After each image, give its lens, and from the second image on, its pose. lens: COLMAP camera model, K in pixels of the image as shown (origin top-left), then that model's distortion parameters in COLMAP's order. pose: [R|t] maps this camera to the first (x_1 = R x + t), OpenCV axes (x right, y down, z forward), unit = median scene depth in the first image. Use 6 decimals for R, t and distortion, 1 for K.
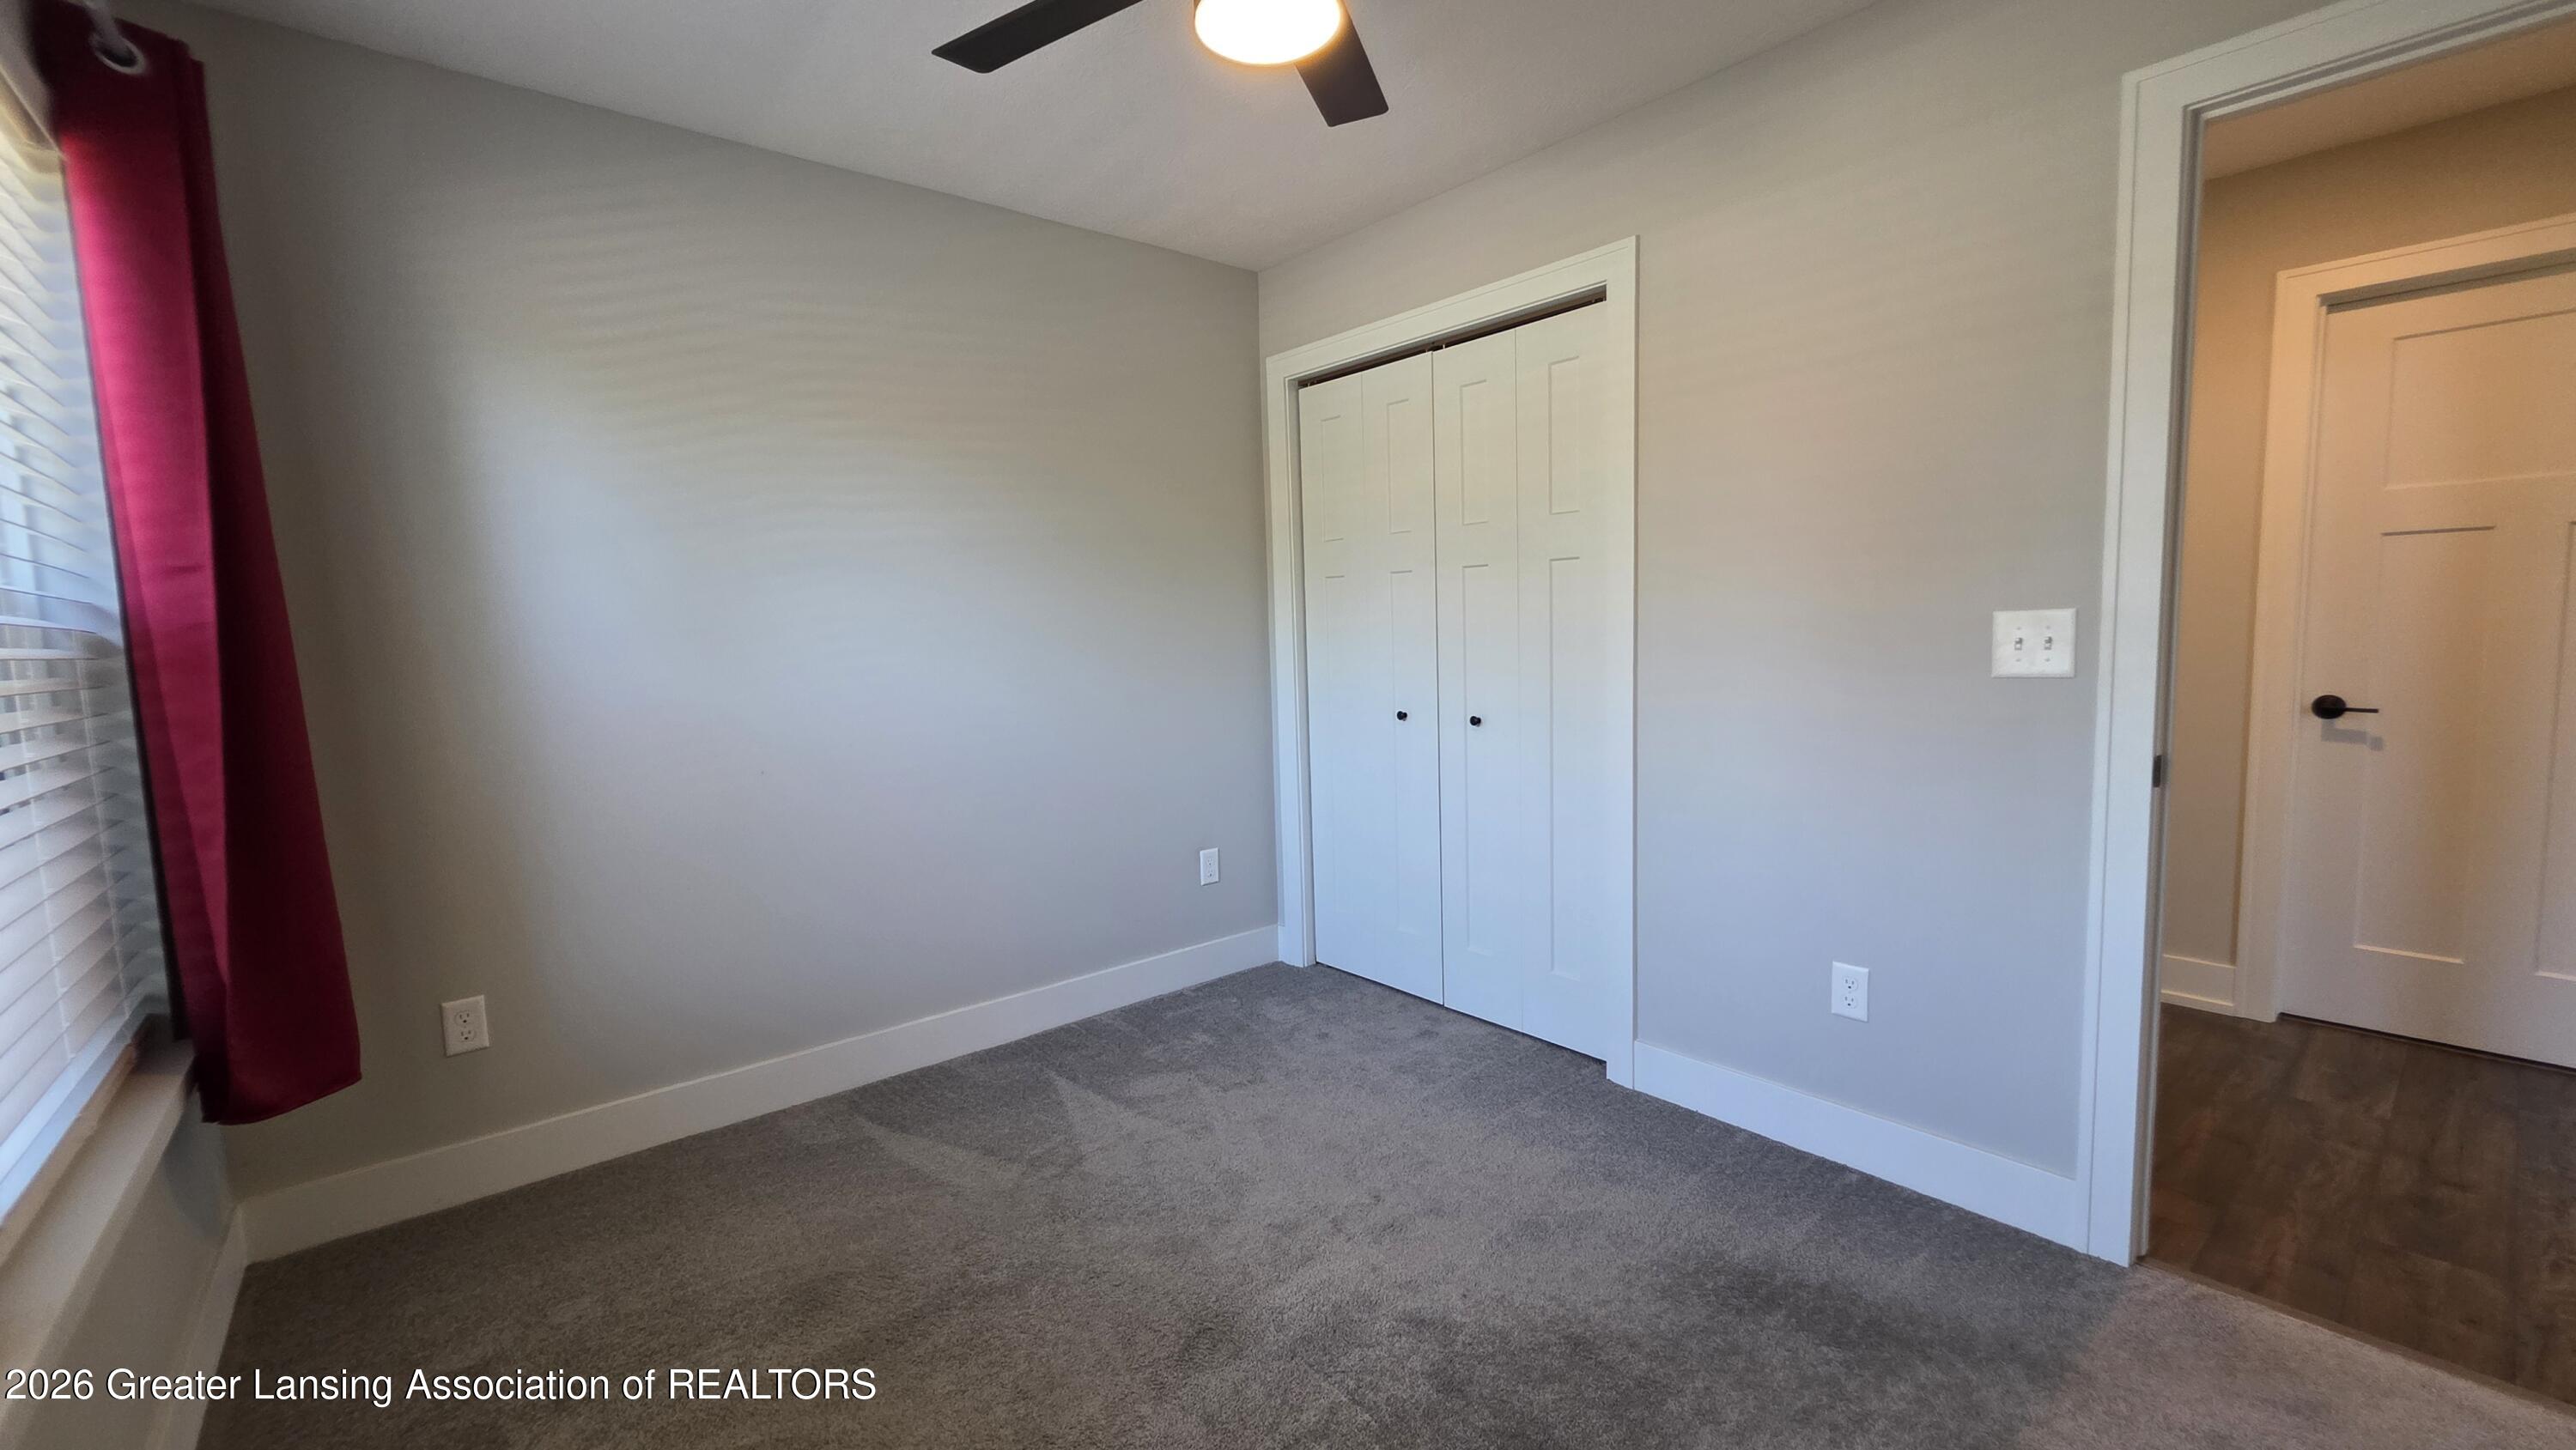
lens RADIAL K [[1038.7, 0, 1267.7], [0, 1038.7, 725.5], [0, 0, 1]] dist [0.000156, 0.000849]
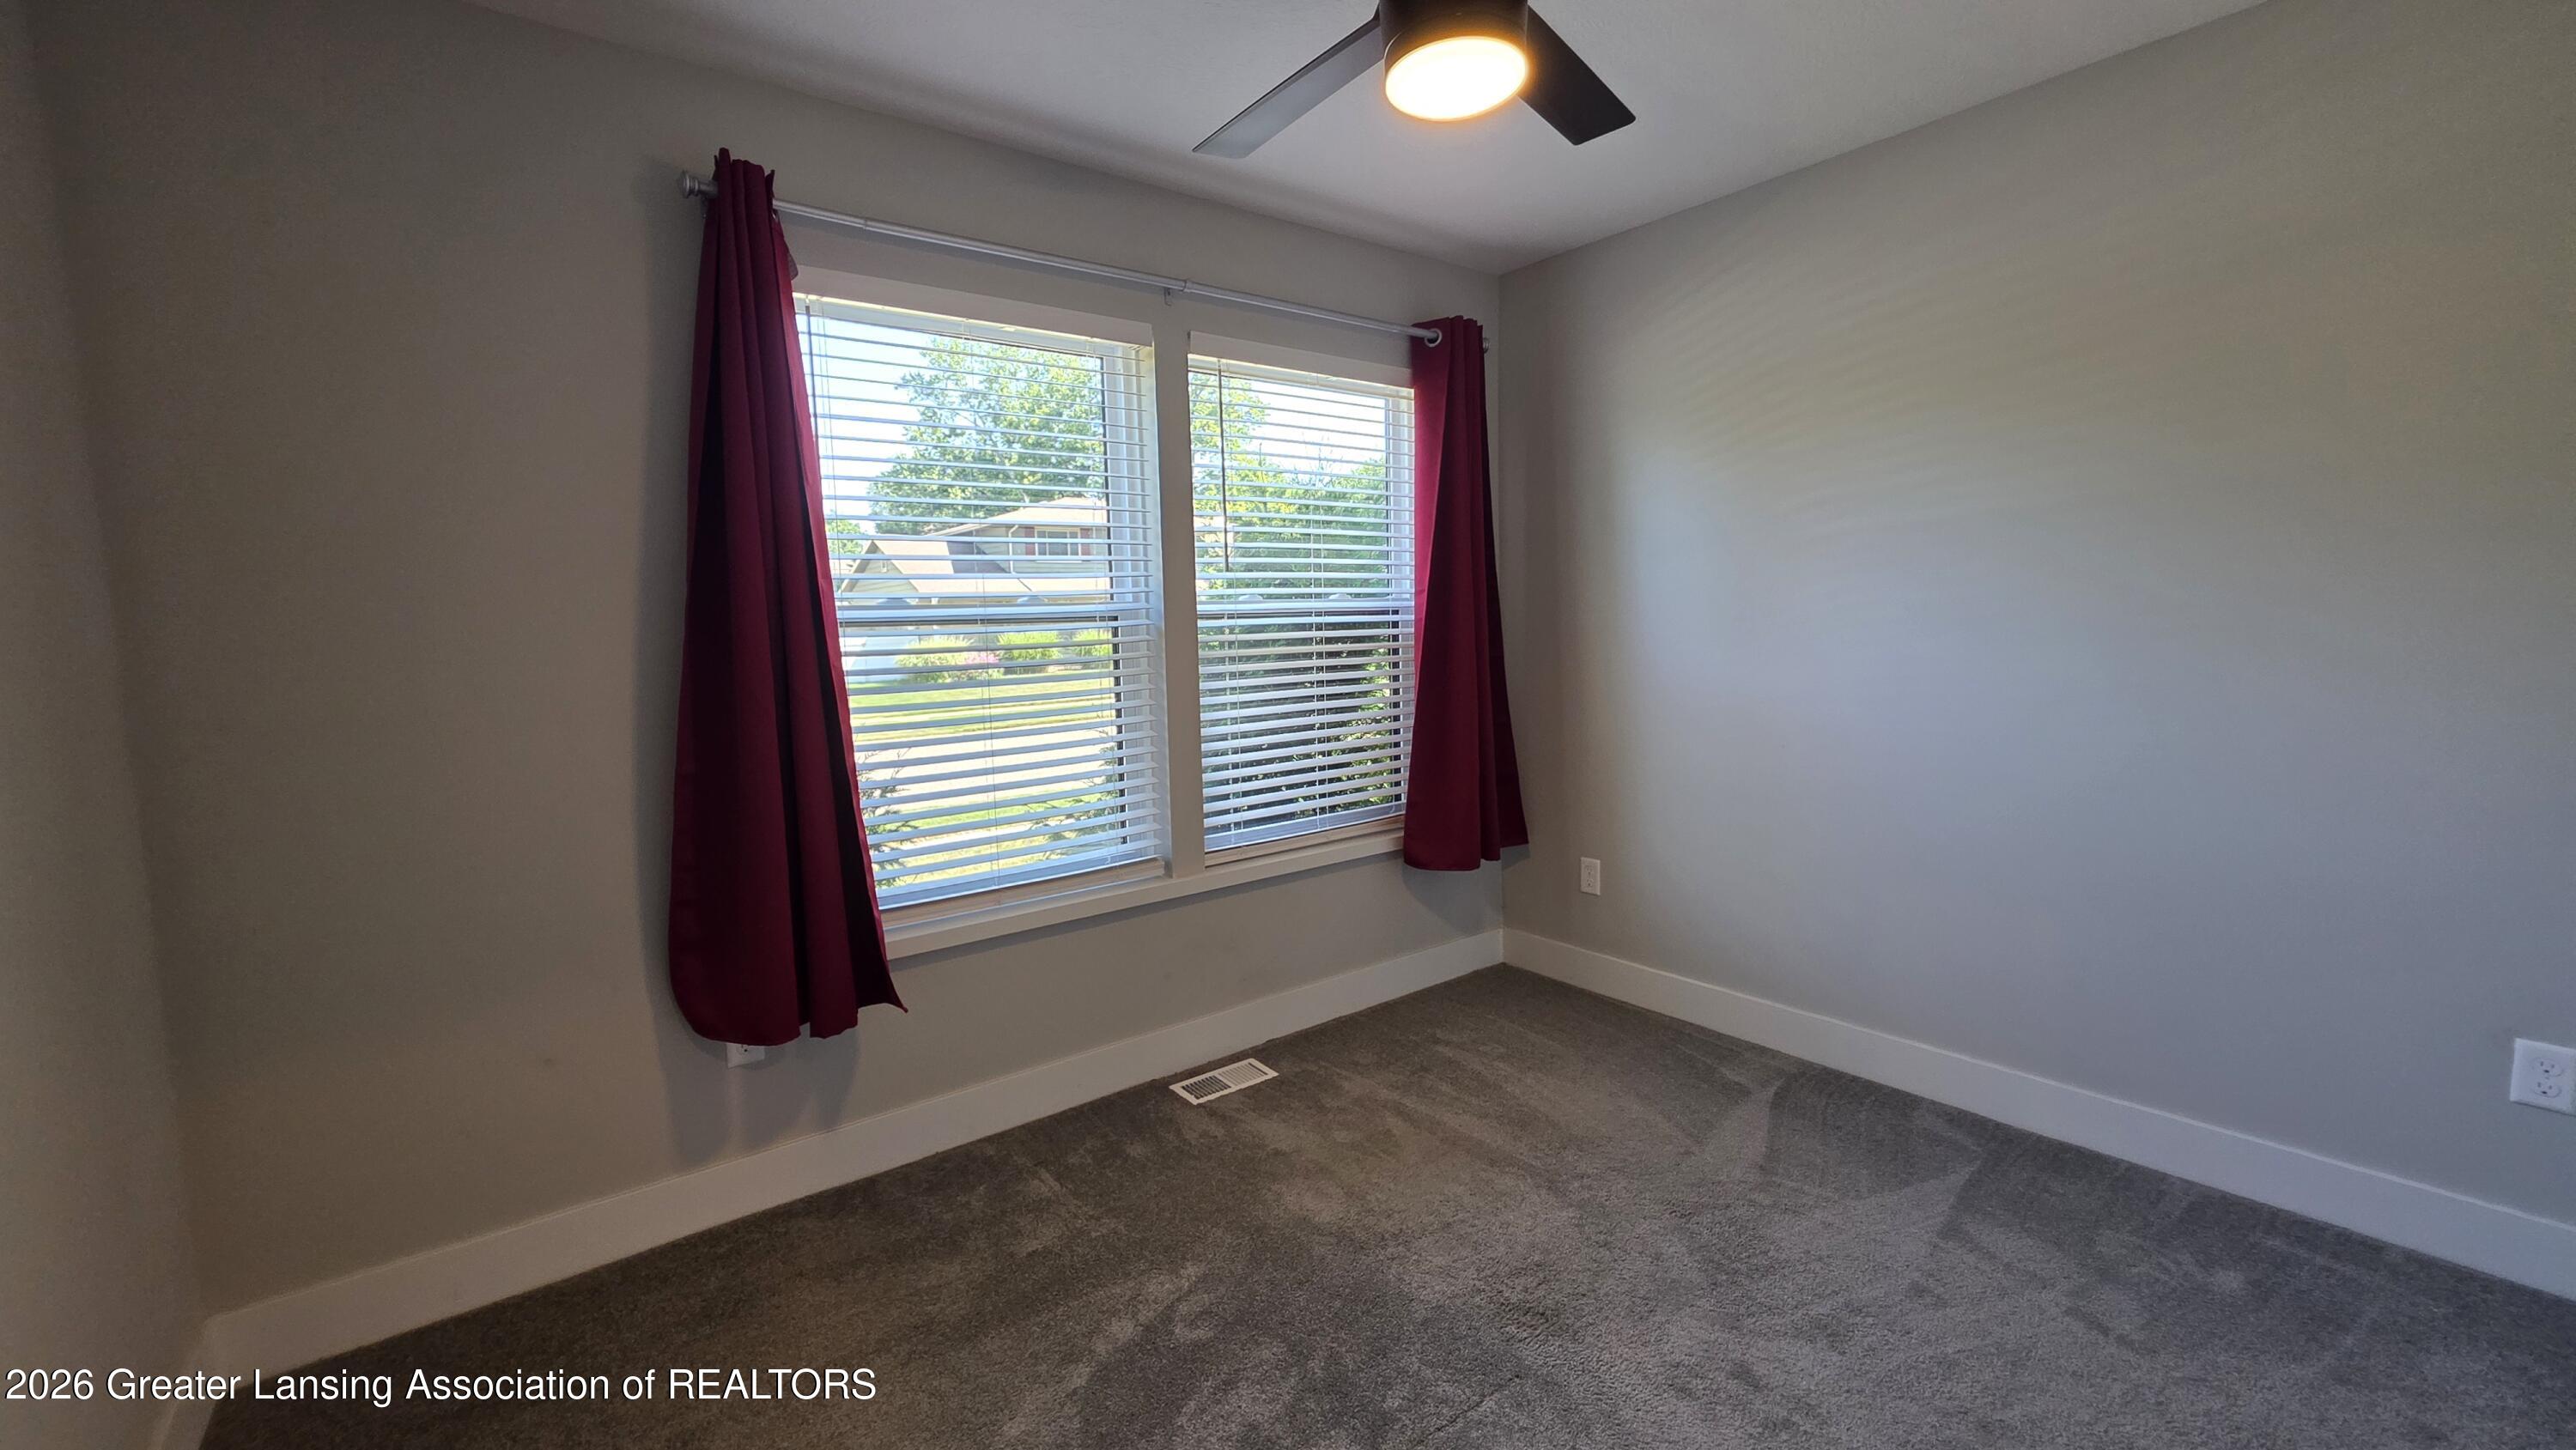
lens RADIAL K [[1038.7, 0, 1290.1], [0, 1038.7, 713.2], [0, 0, 1]] dist [0.000156, 0.000849]
pose [[-0.028804, 0.118418, -0.992546, 0.649023], [-0.068936, 0.990359, 0.120158, -0.091237], [0.997205, 0.071883, -0.020363, 0.512918]]
